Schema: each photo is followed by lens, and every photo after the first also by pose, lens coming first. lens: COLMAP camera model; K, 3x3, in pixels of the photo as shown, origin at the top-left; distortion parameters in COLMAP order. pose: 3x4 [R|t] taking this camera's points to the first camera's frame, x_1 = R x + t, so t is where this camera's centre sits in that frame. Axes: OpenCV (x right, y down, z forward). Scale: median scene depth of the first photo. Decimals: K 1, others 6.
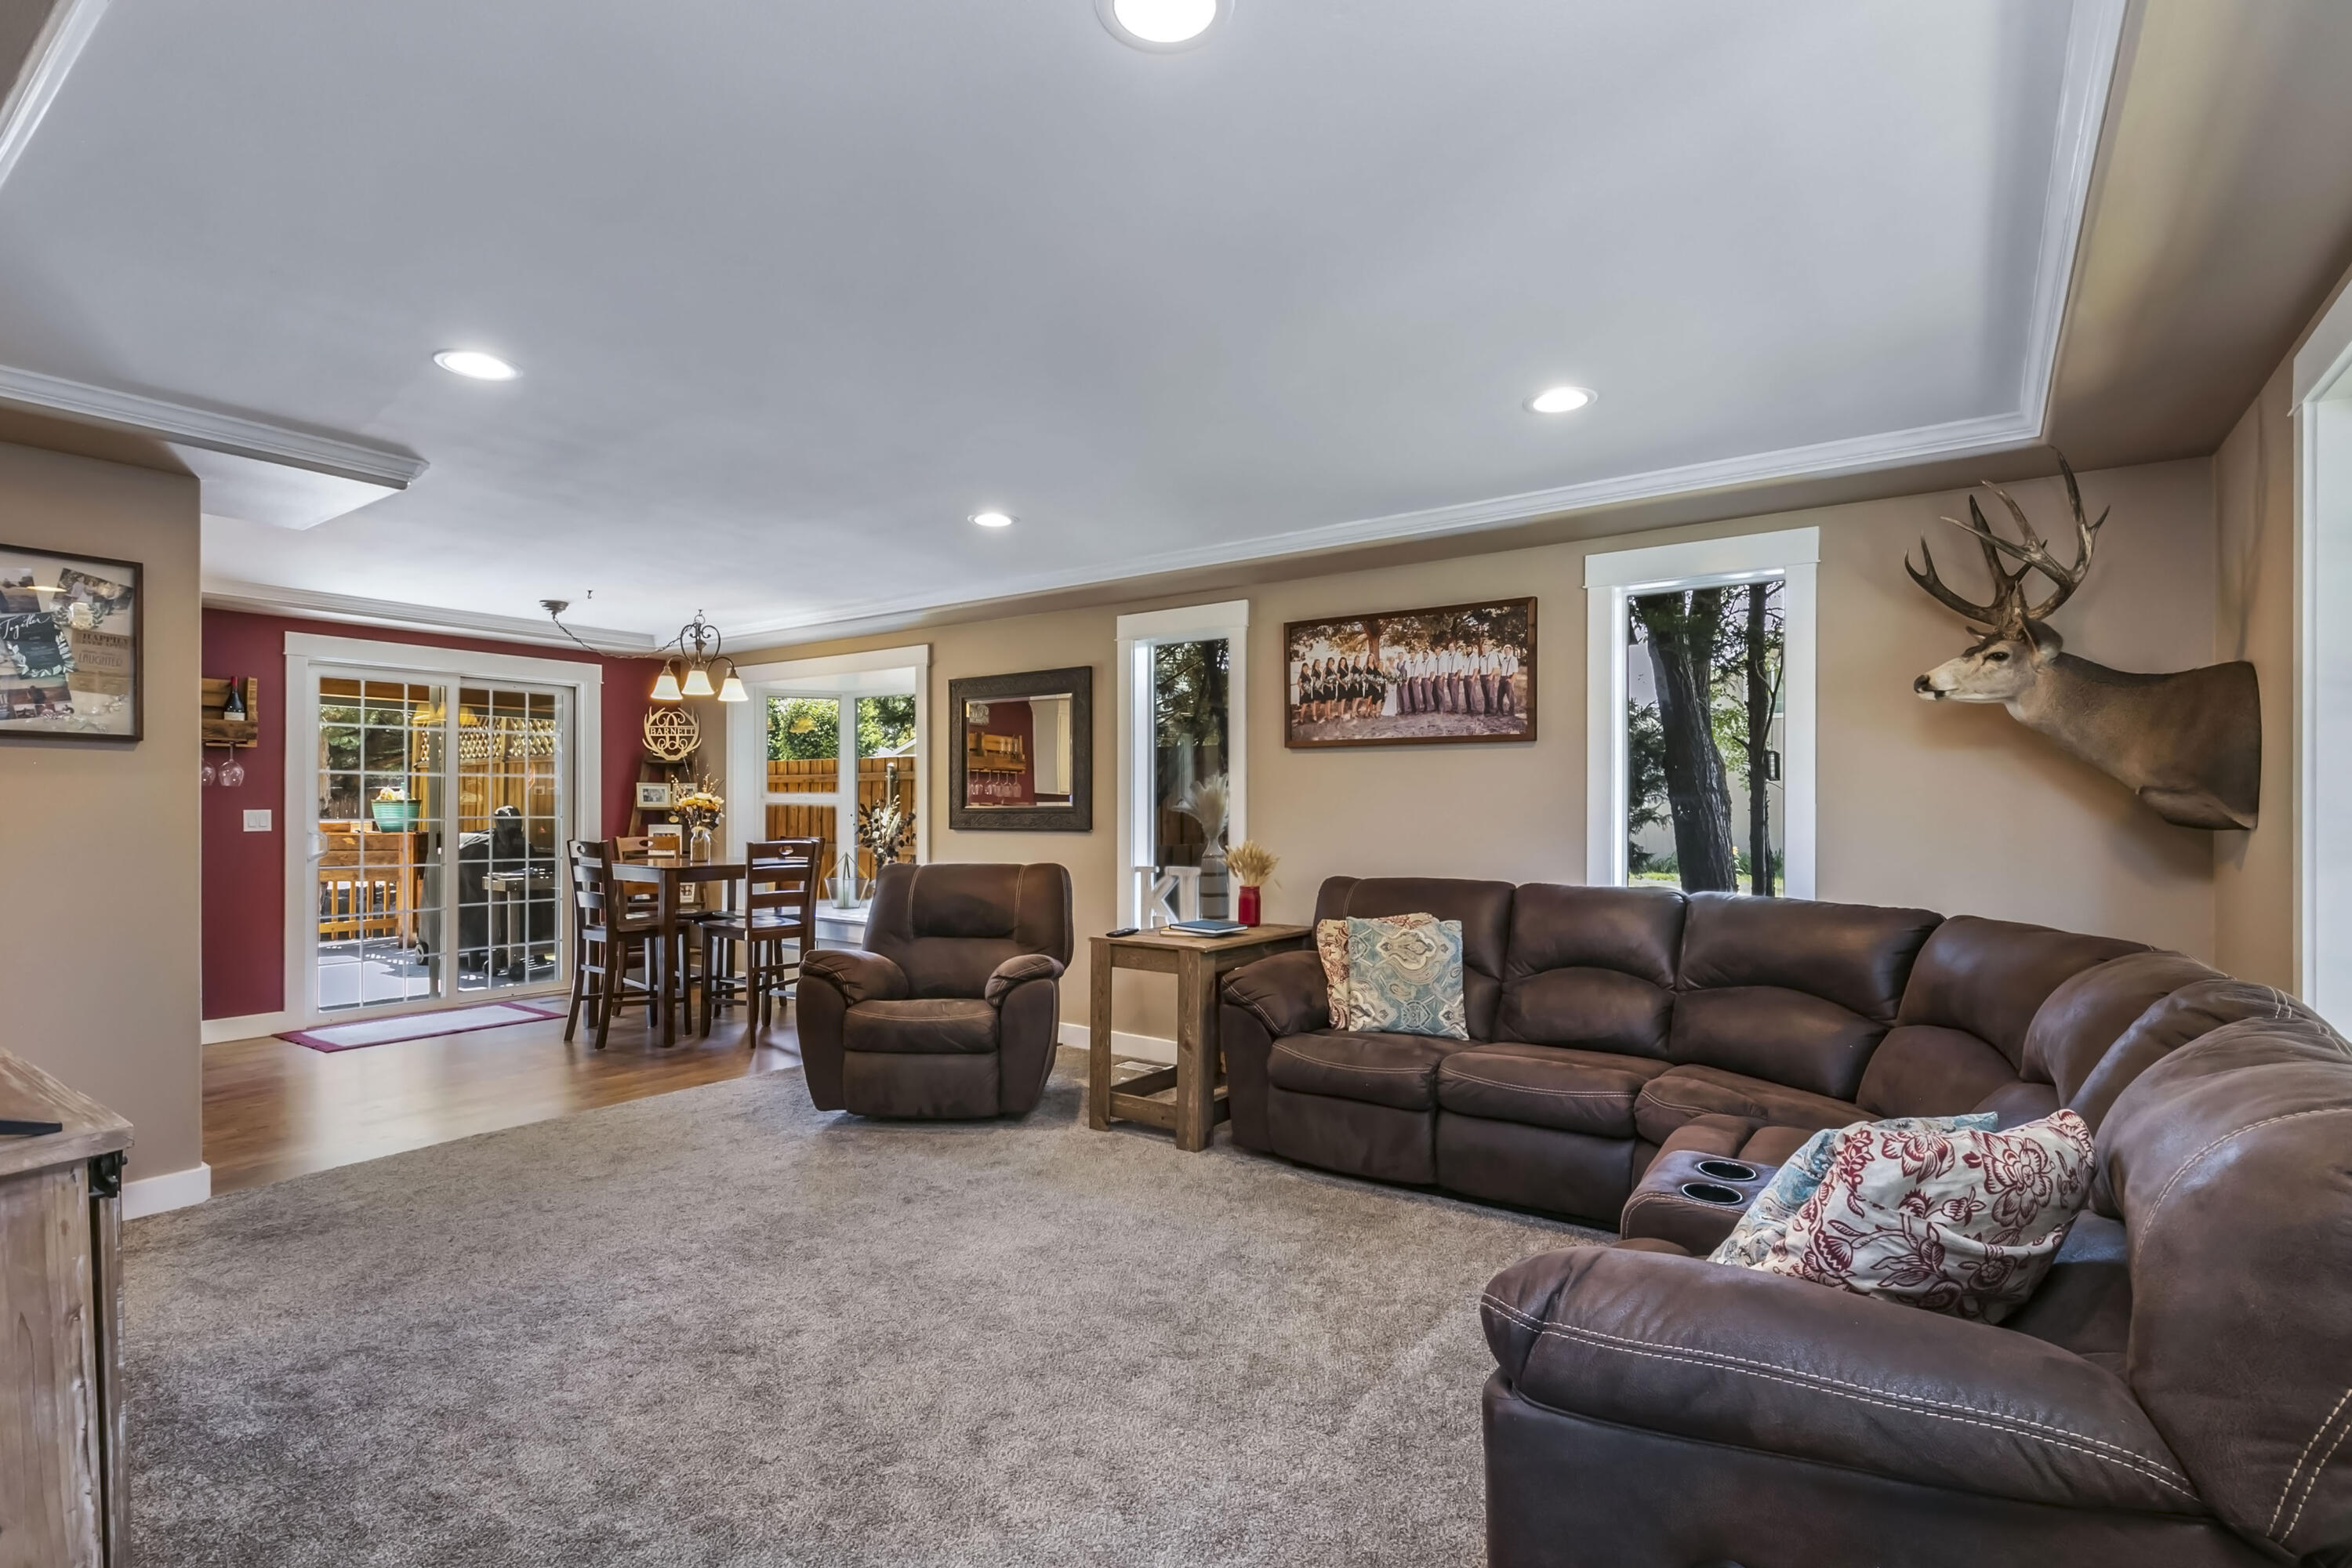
lens RADIAL K [[1092.6, 0, 1150.5], [0, 1092.6, 809.8], [0, 0, 1]] dist [0.011395, 0.000046]
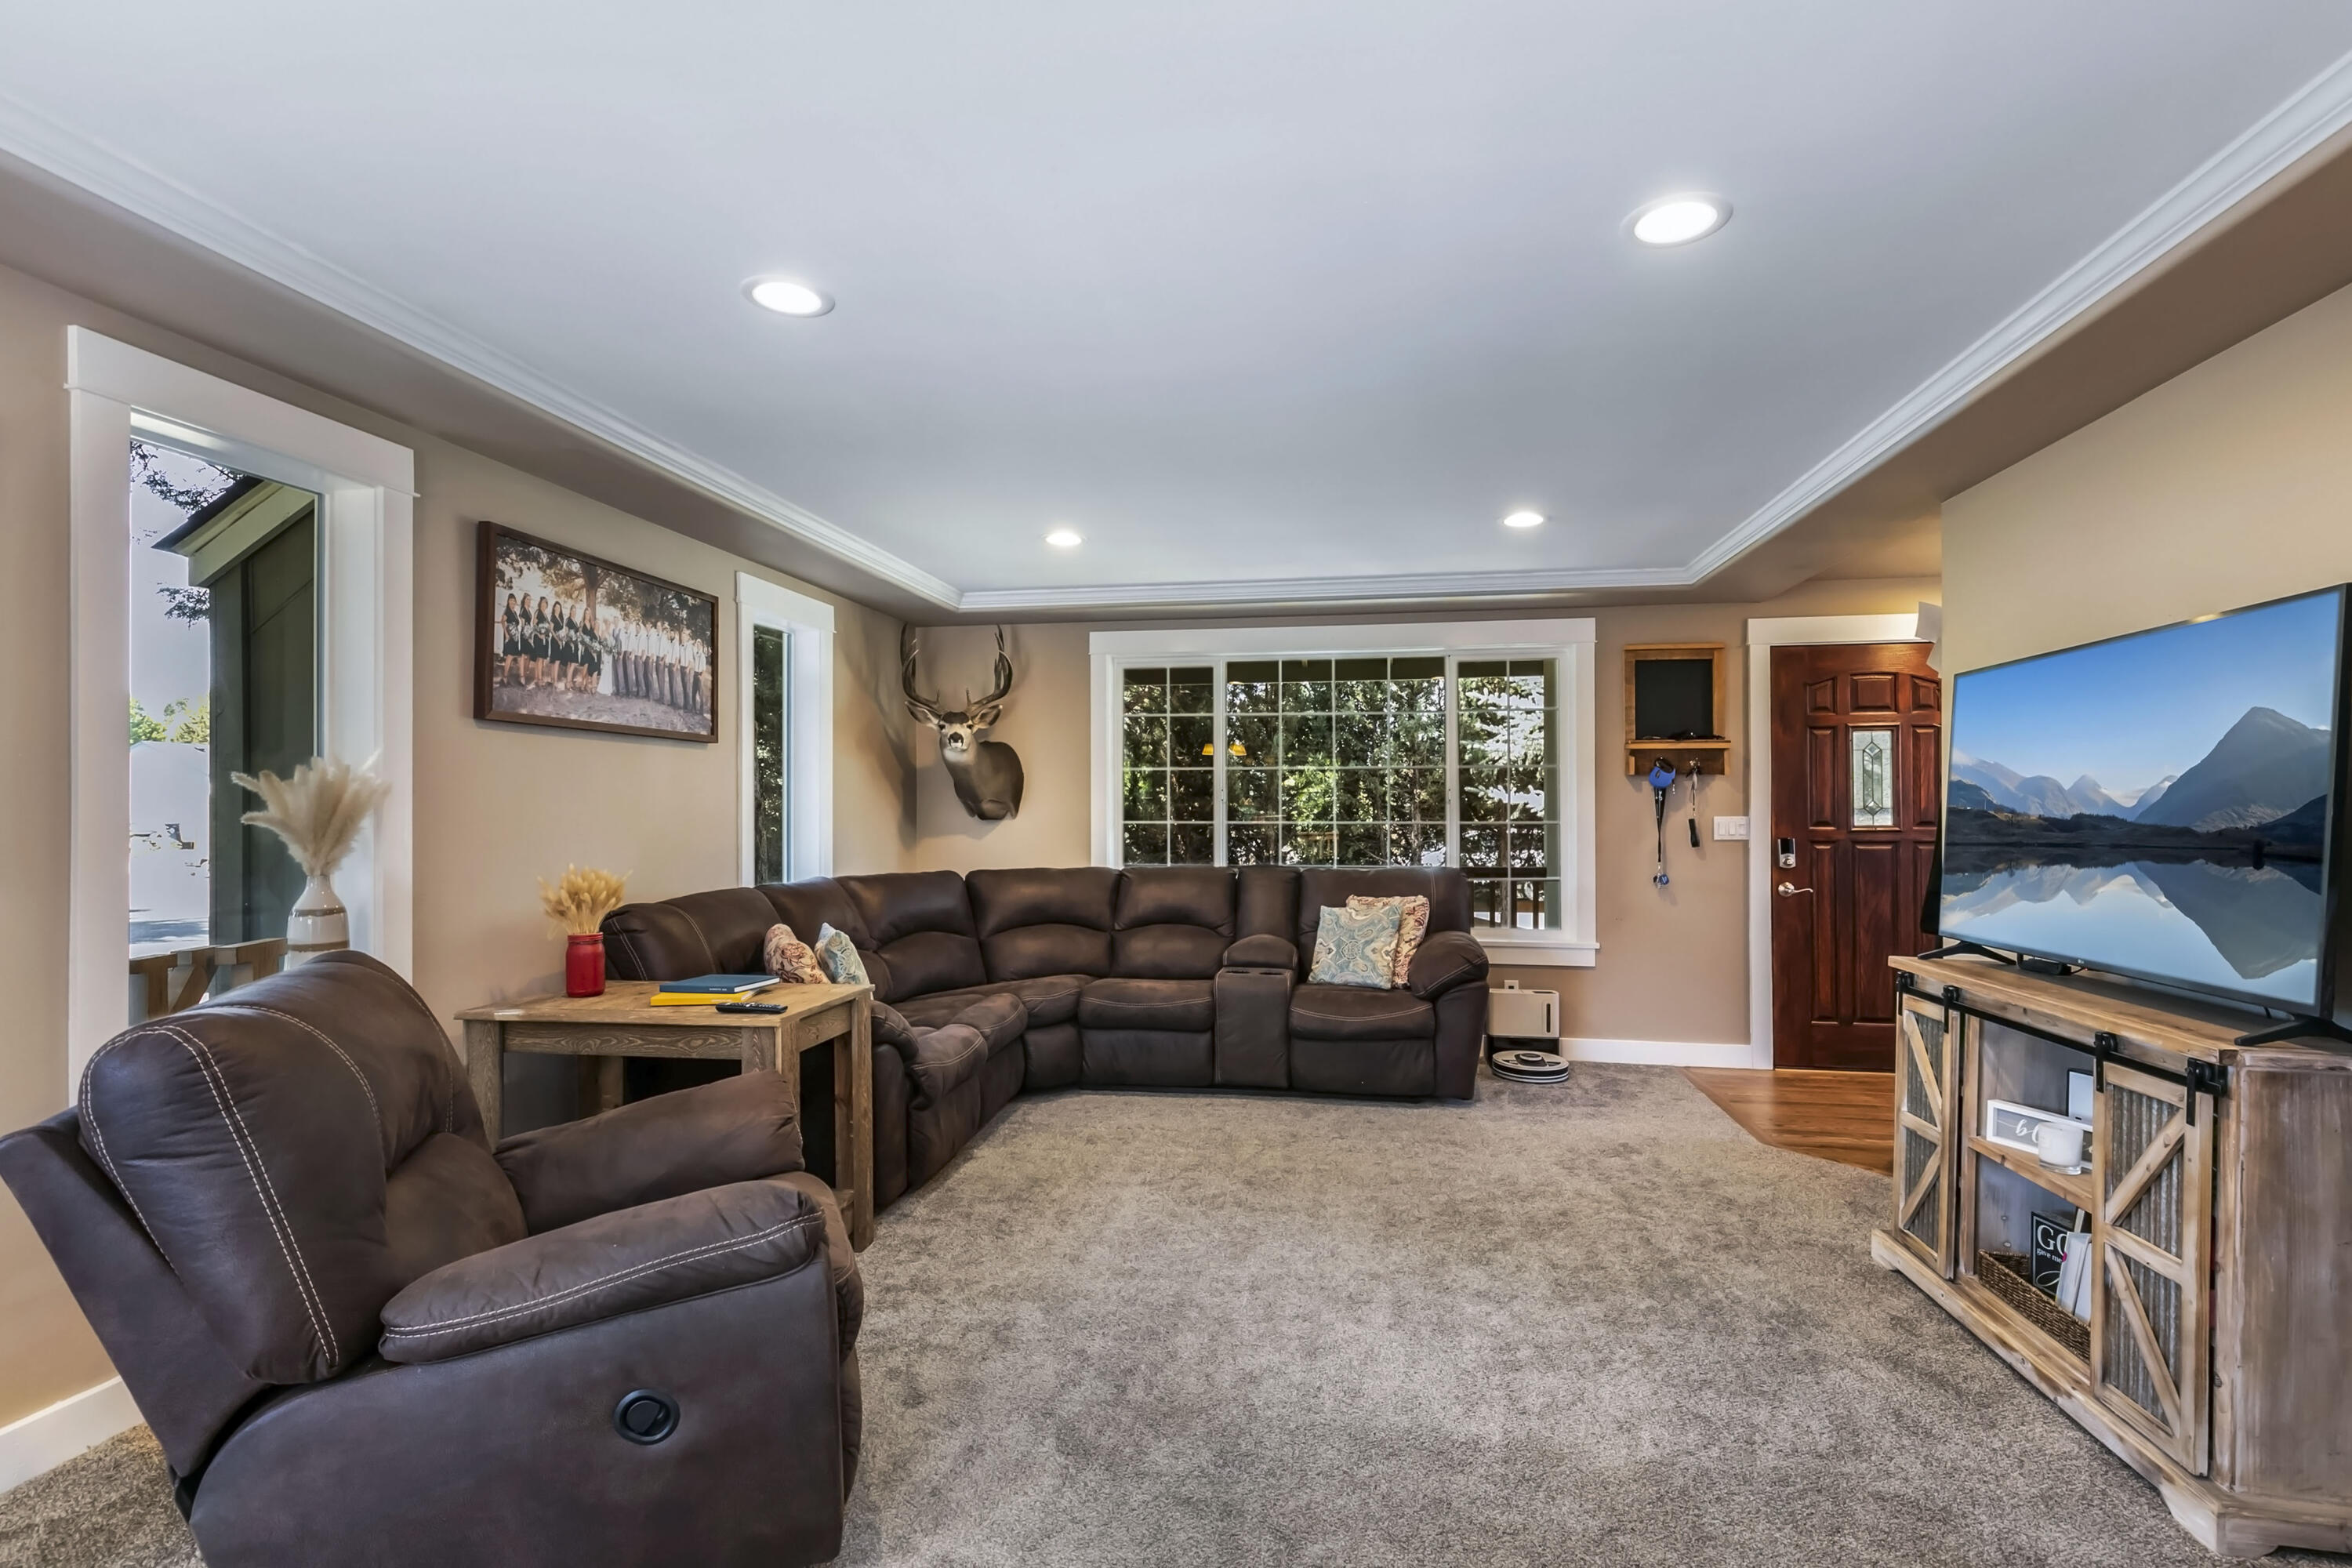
lens RADIAL K [[1092.6, 0, 1177.2], [0, 1092.6, 801.7], [0, 0, 1]] dist [0.011395, 0.000046]
pose [[-0.436624, 0.000140, 0.899644, -0.631426], [-0.001109, 0.999999, -0.000694, -0.009218], [-0.899643, -0.001300, -0.436624, 0.933250]]
